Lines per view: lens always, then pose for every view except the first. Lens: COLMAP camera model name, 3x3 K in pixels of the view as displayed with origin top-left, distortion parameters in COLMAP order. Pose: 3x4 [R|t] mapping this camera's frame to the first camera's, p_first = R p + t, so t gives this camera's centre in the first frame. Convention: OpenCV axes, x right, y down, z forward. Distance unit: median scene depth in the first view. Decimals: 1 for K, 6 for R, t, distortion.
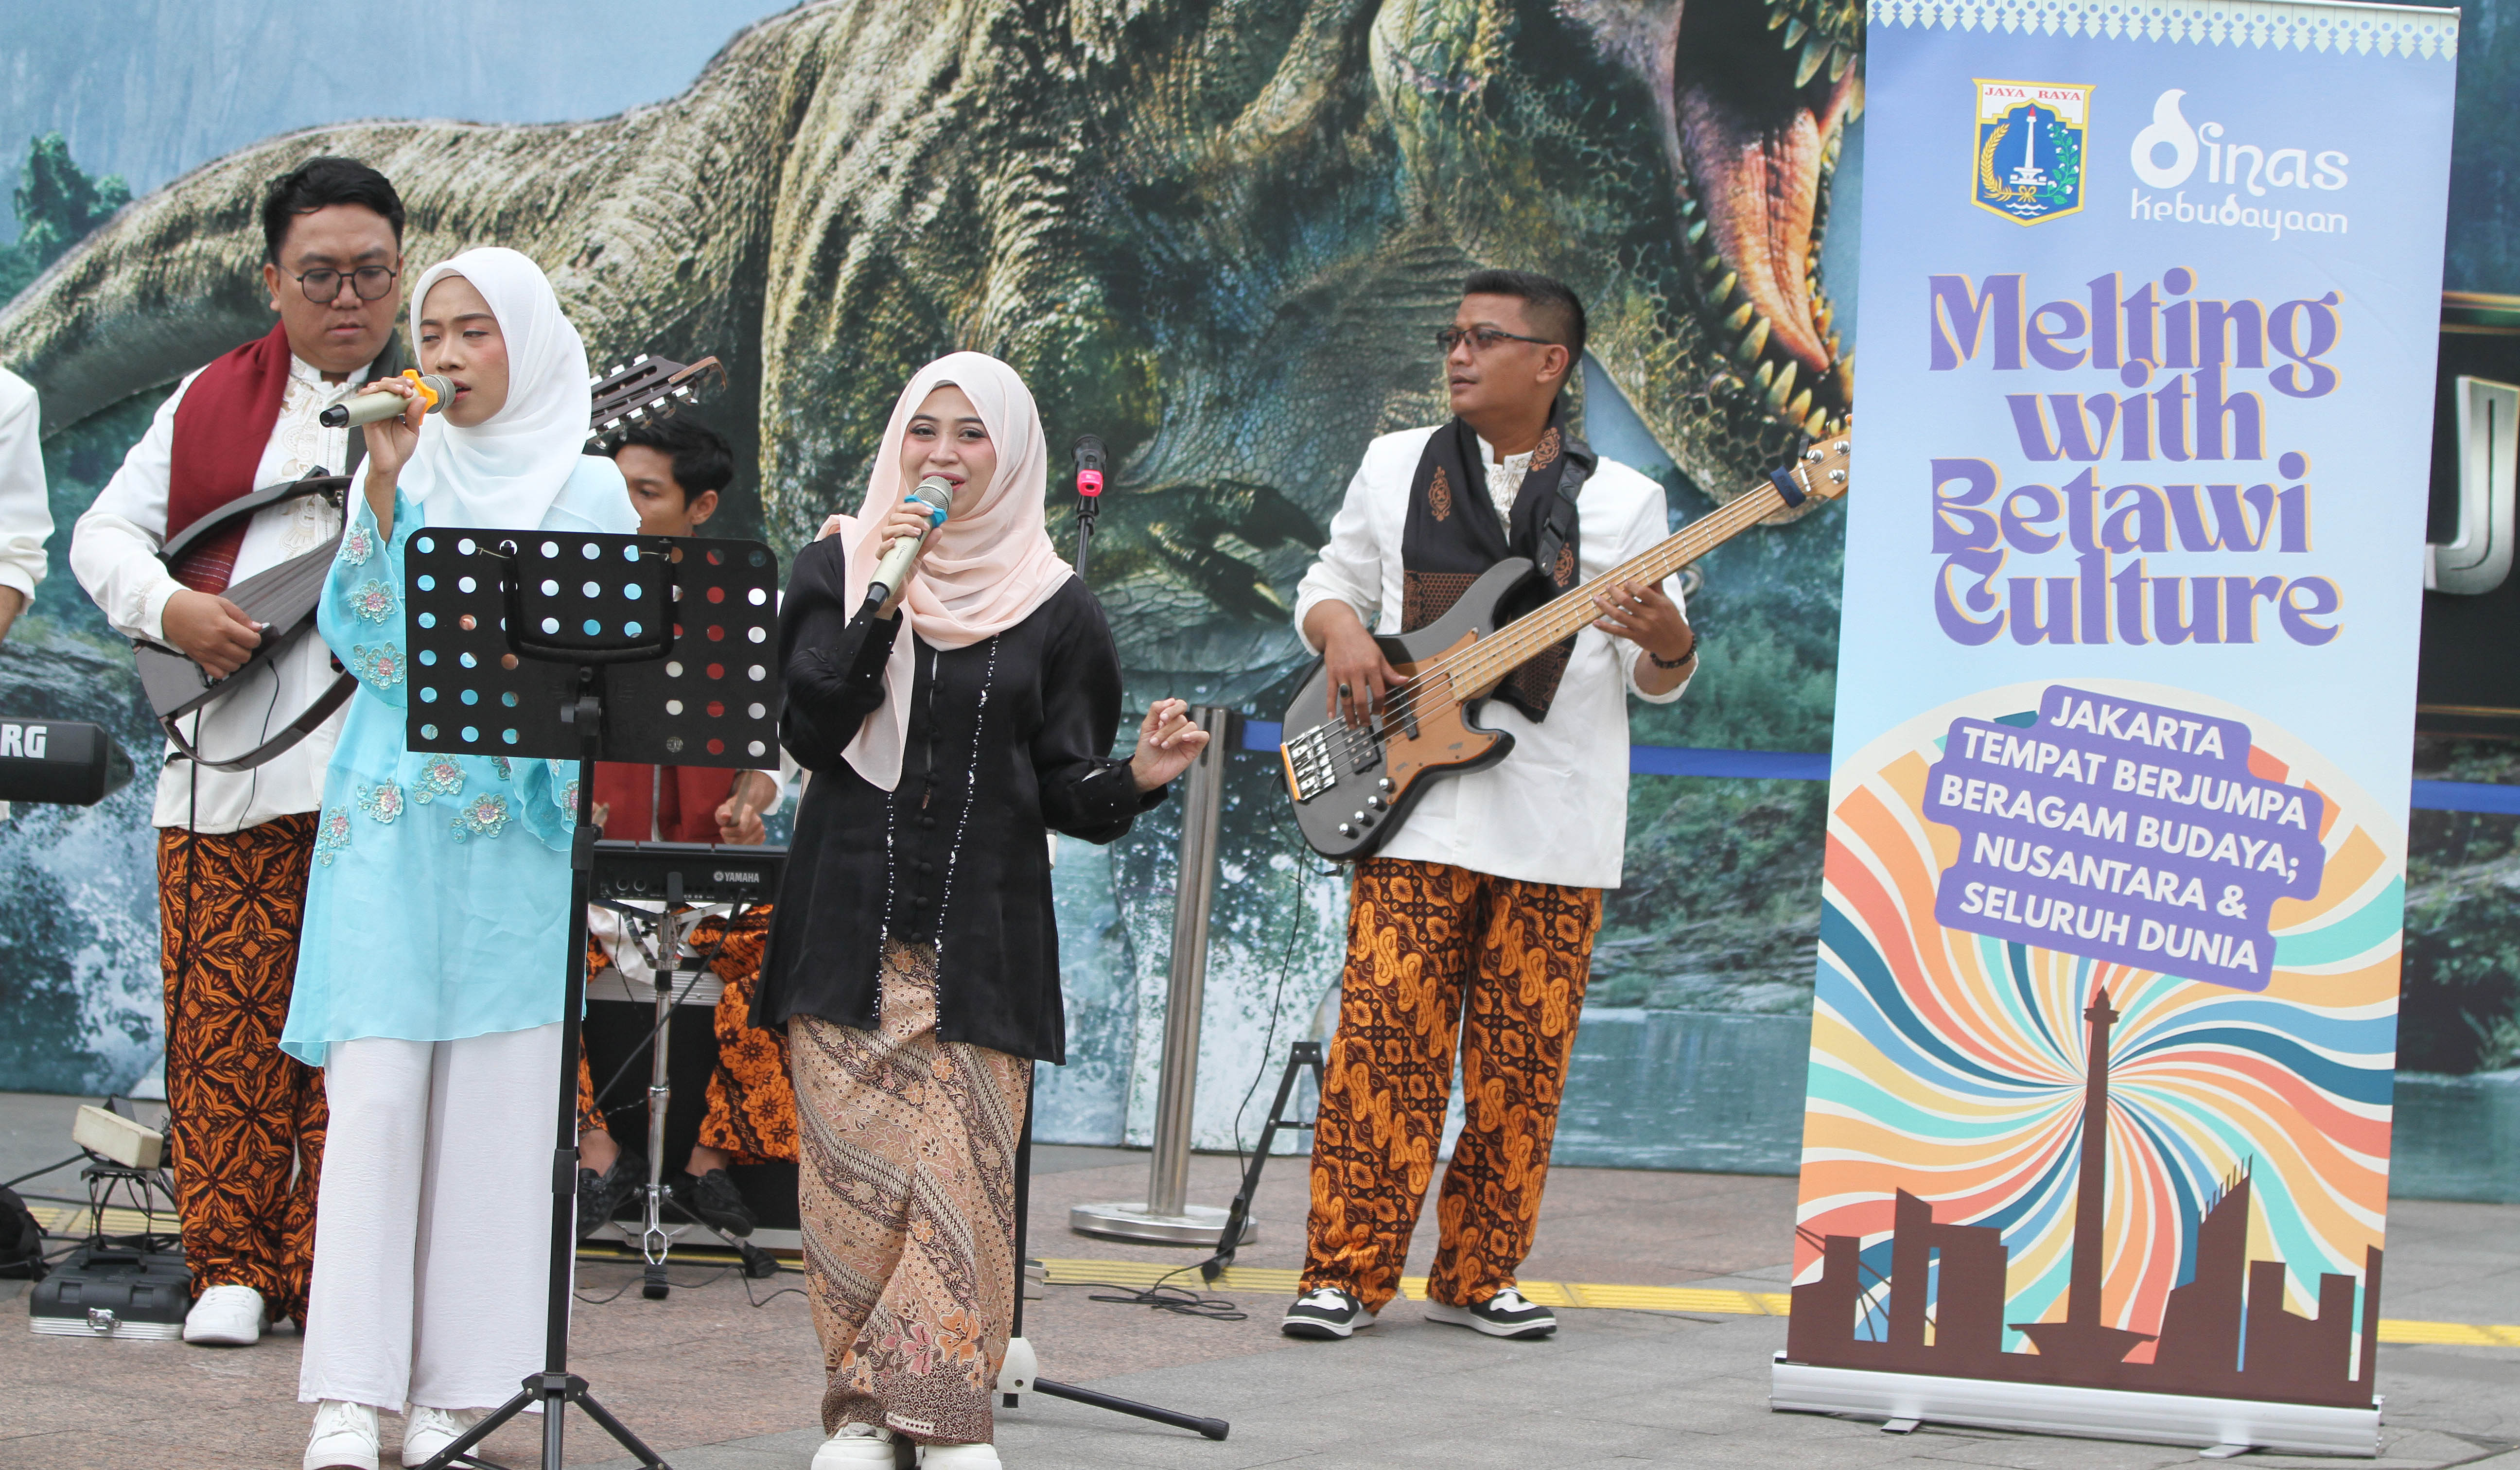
lens RADIAL K [[8796.9, 0, 1261.7], [0, 8796.9, 747.6], [0, 0, 1]] dist [-0.281824, 0.000000]
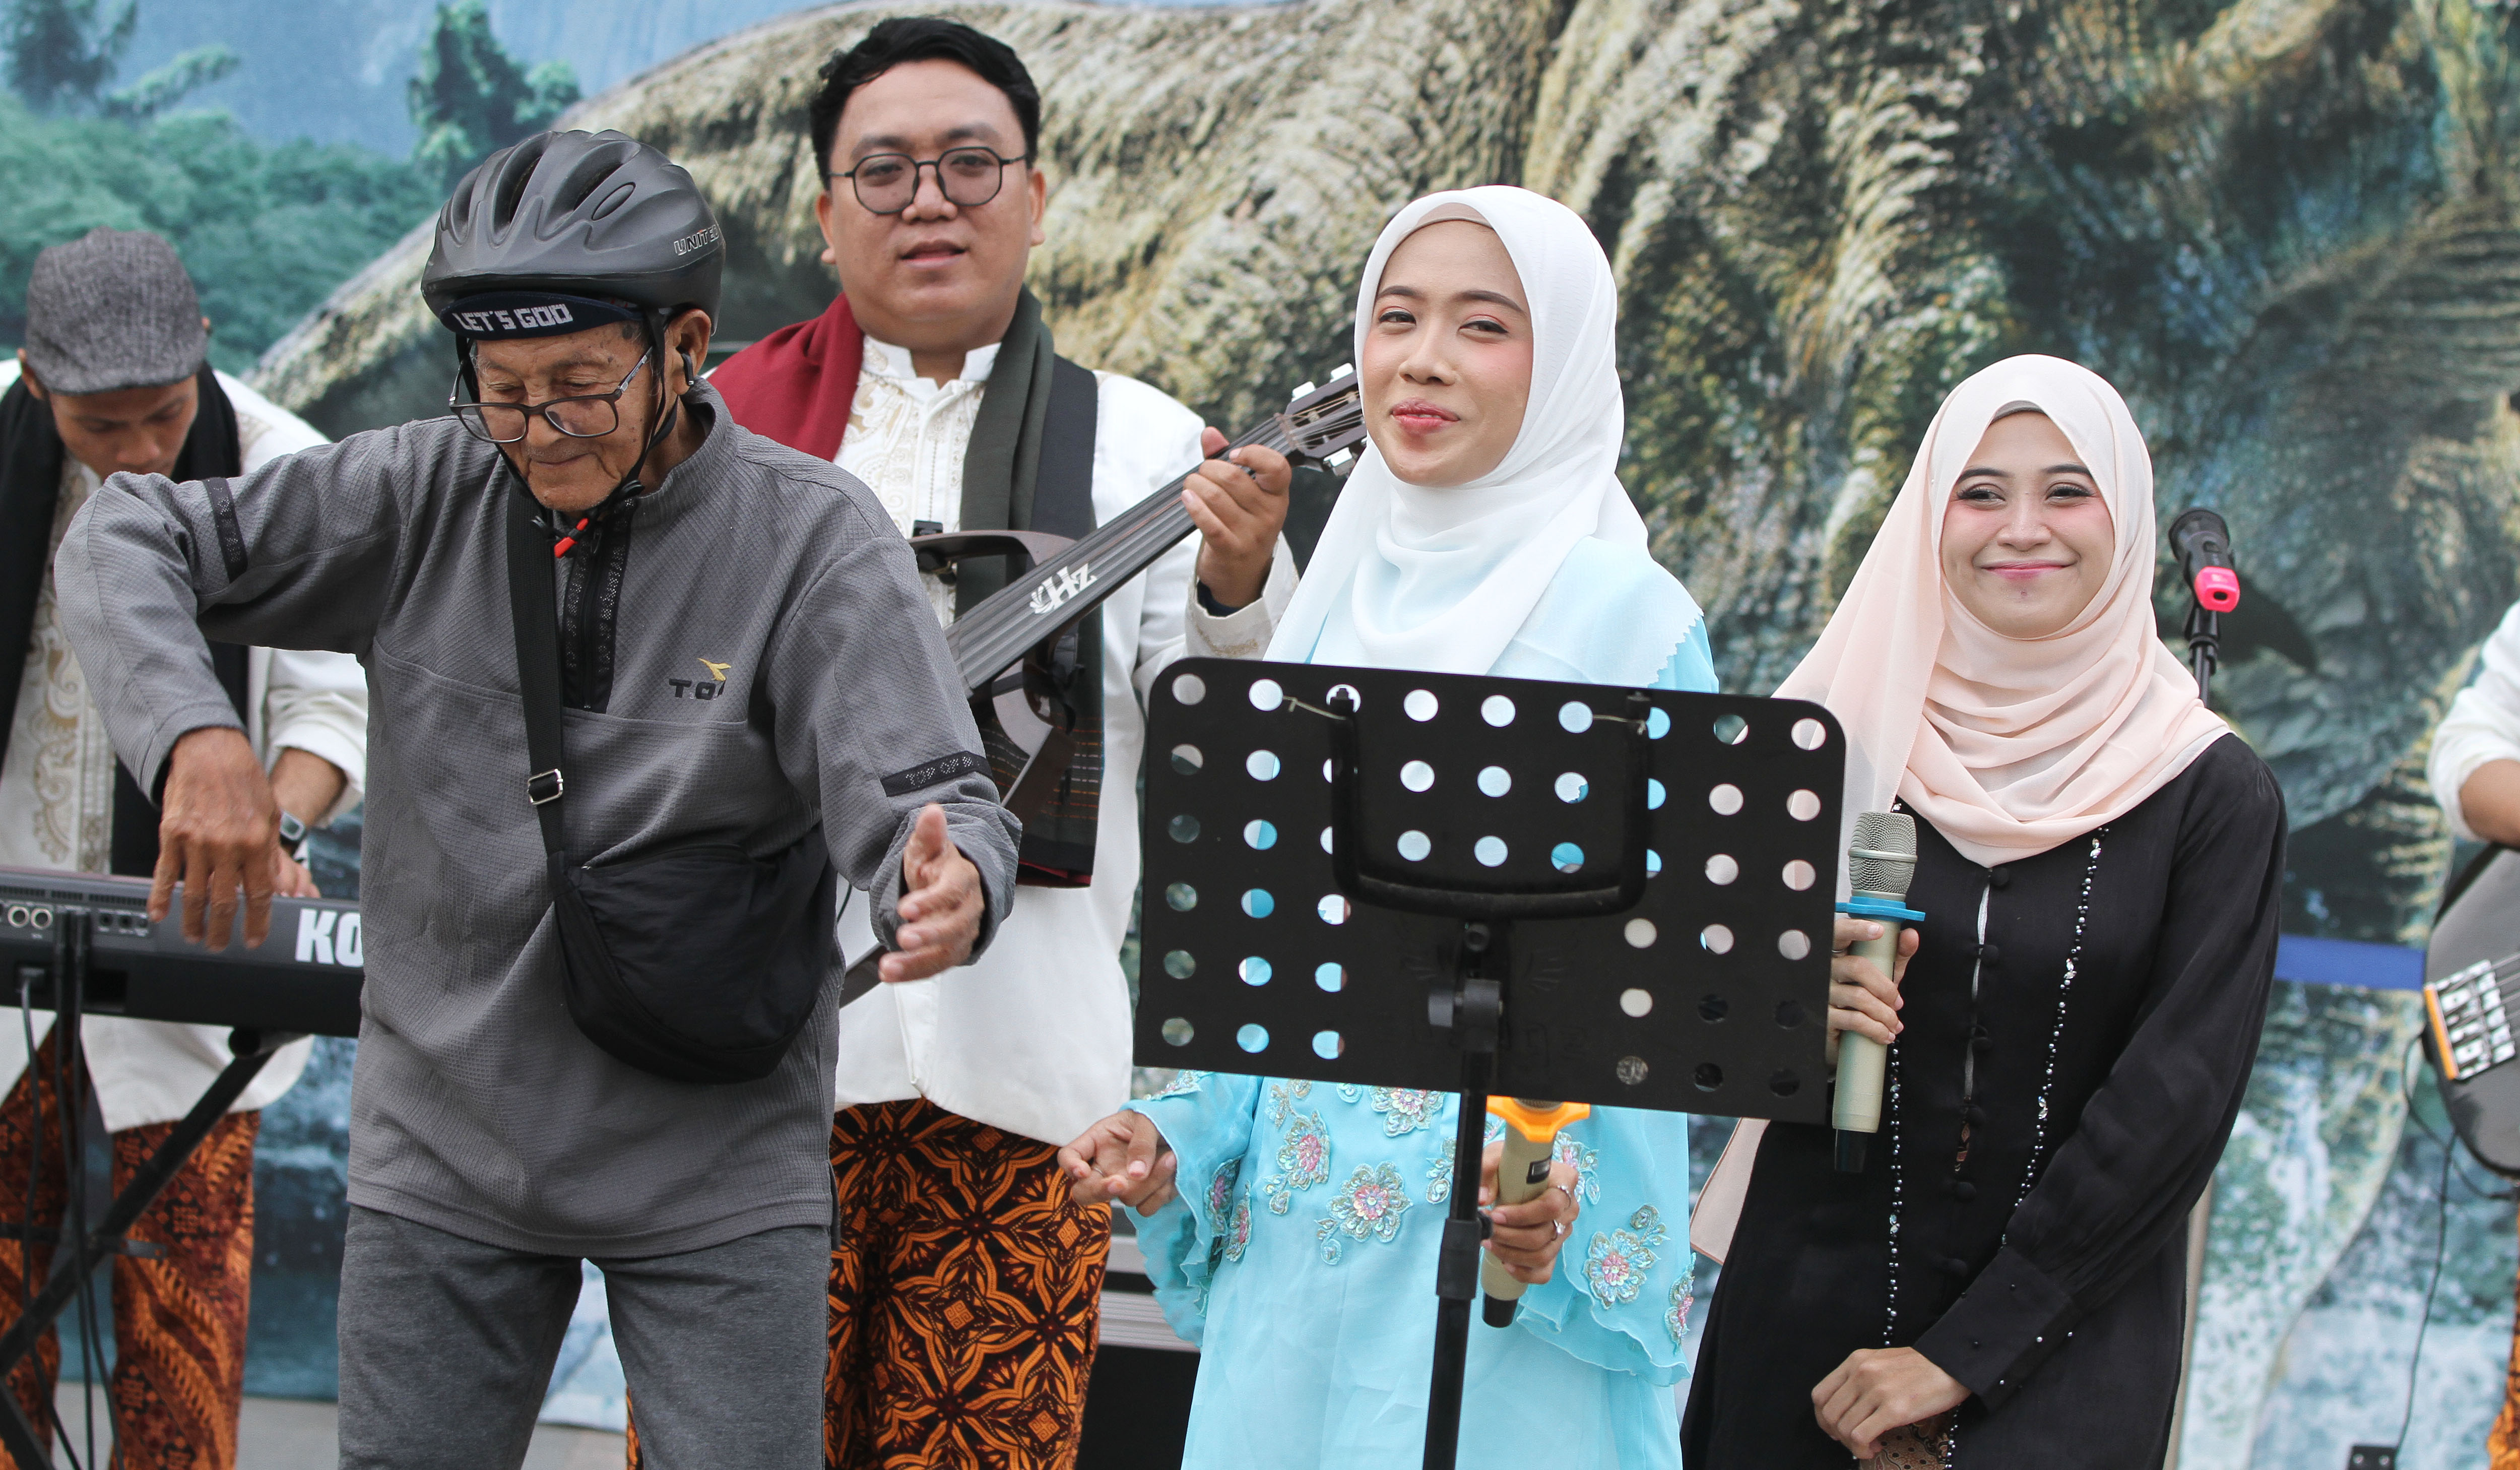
lens RADIAL K [[8797.3, 0, 1258.4], [0, 8797.3, 734.7], [0, 0, 1]] dist [-0.281824, 0.000000]
pose [[0.998773, 0.031058, -0.038567, -0.048681], [-0.031172, 0.999511, -0.002362, -0.013300], [0.038475, 0.003562, 0.999253, 0.320363]]
